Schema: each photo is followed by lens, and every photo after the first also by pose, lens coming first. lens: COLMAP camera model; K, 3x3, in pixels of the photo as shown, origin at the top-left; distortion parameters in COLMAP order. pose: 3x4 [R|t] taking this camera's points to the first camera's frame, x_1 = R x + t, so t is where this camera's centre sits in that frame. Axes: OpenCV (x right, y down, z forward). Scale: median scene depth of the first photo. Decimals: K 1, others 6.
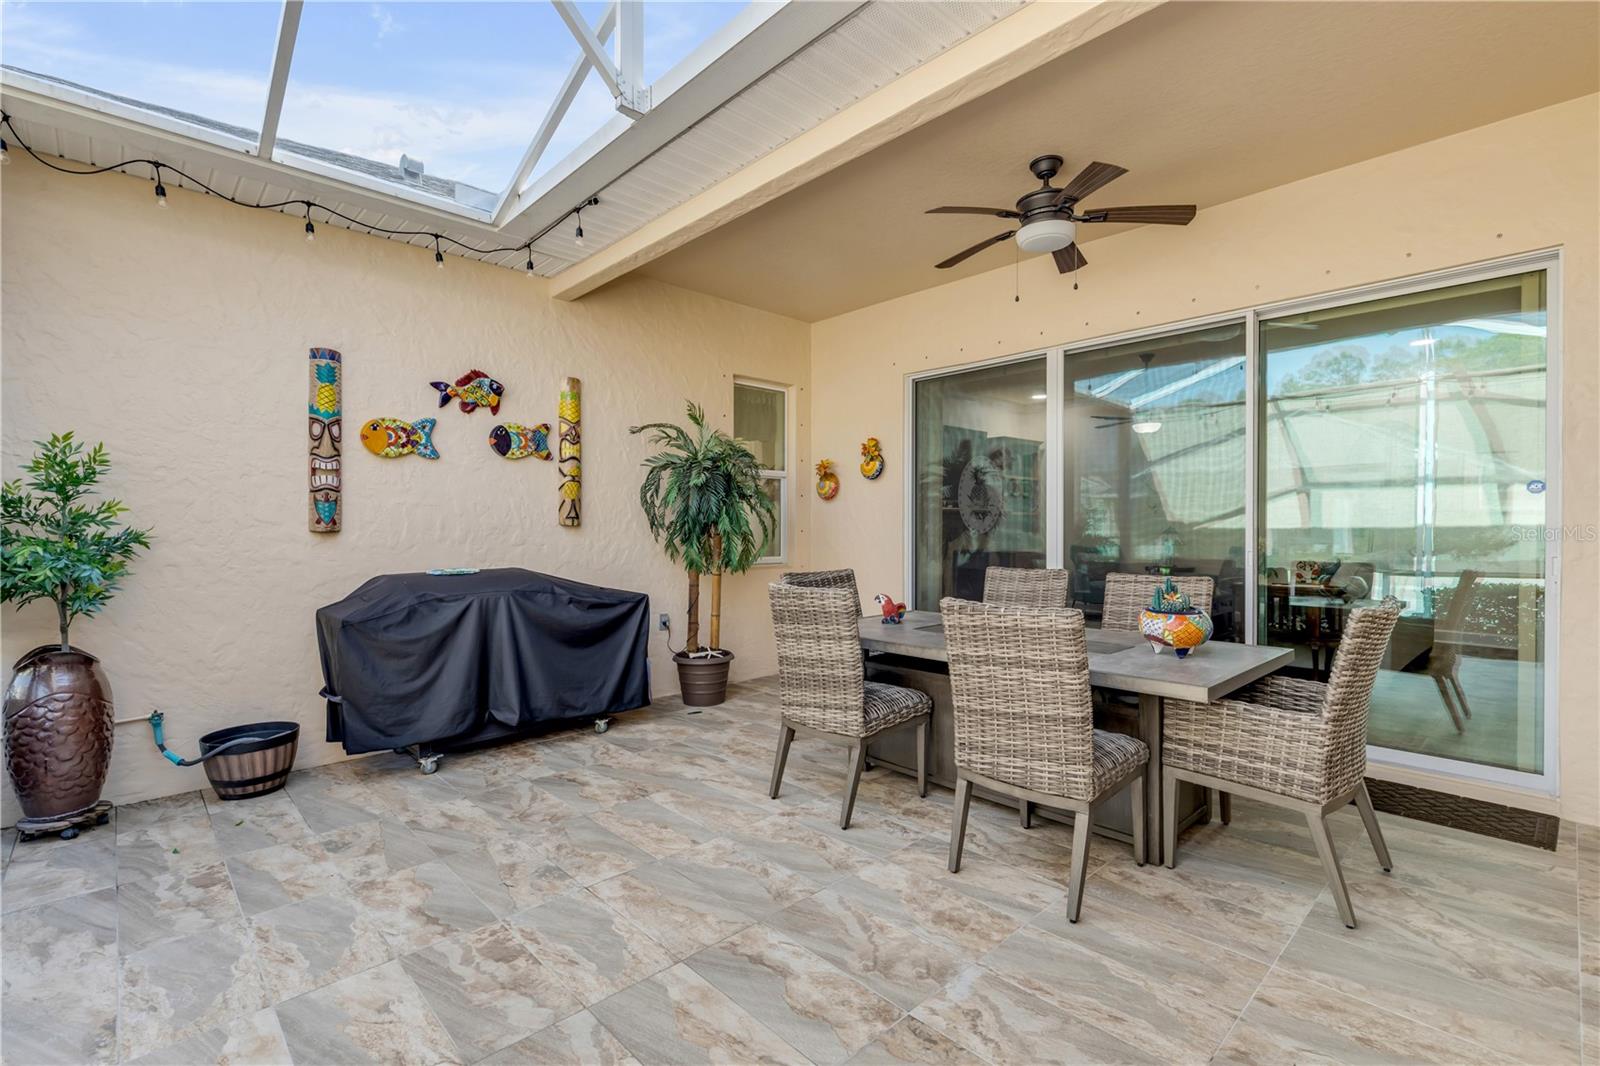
lens RADIAL K [[724.1, 0, 800.6], [0, 724.1, 528.2], [0, 0, 1]] dist [0.005589, 0.000252]
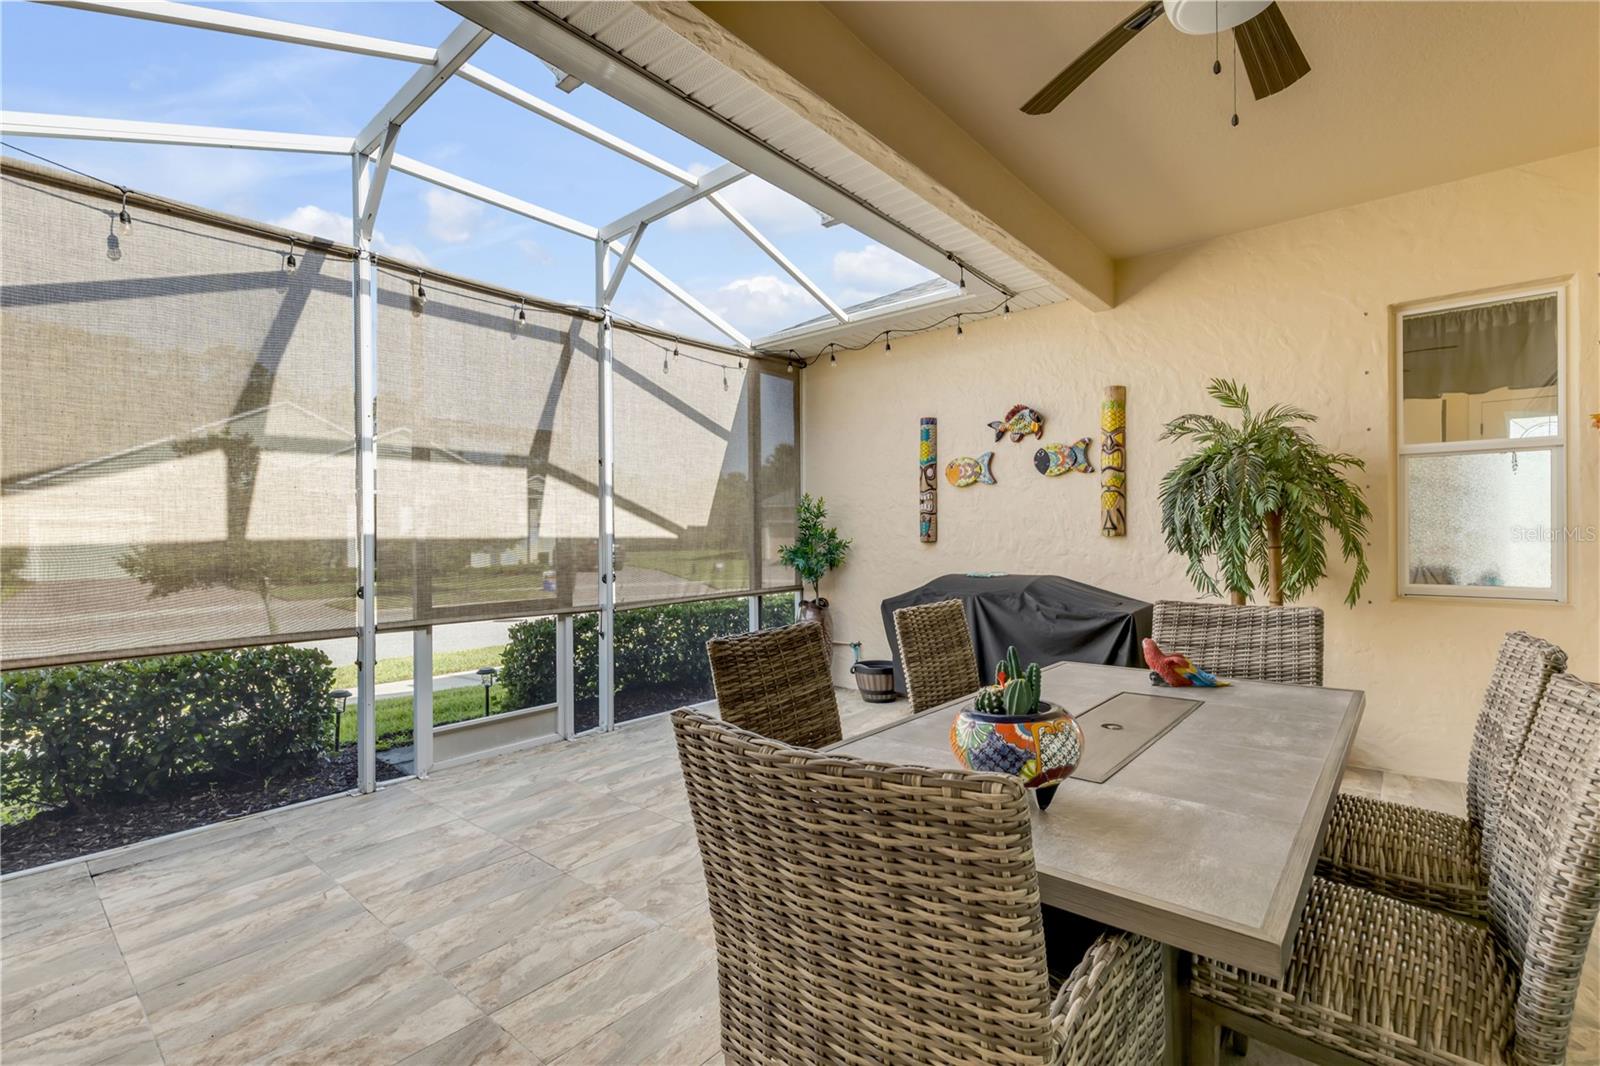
lens RADIAL K [[718.3, 0, 794.5], [0, 718.3, 528.8], [0, 0, 1]] dist [0.000536, -0.000515]
pose [[0.085908, -0.010587, -0.996247, 0.689007], [0.006578, 0.999928, -0.010059, -0.008258], [0.996281, -0.005690, 0.085972, 0.548253]]
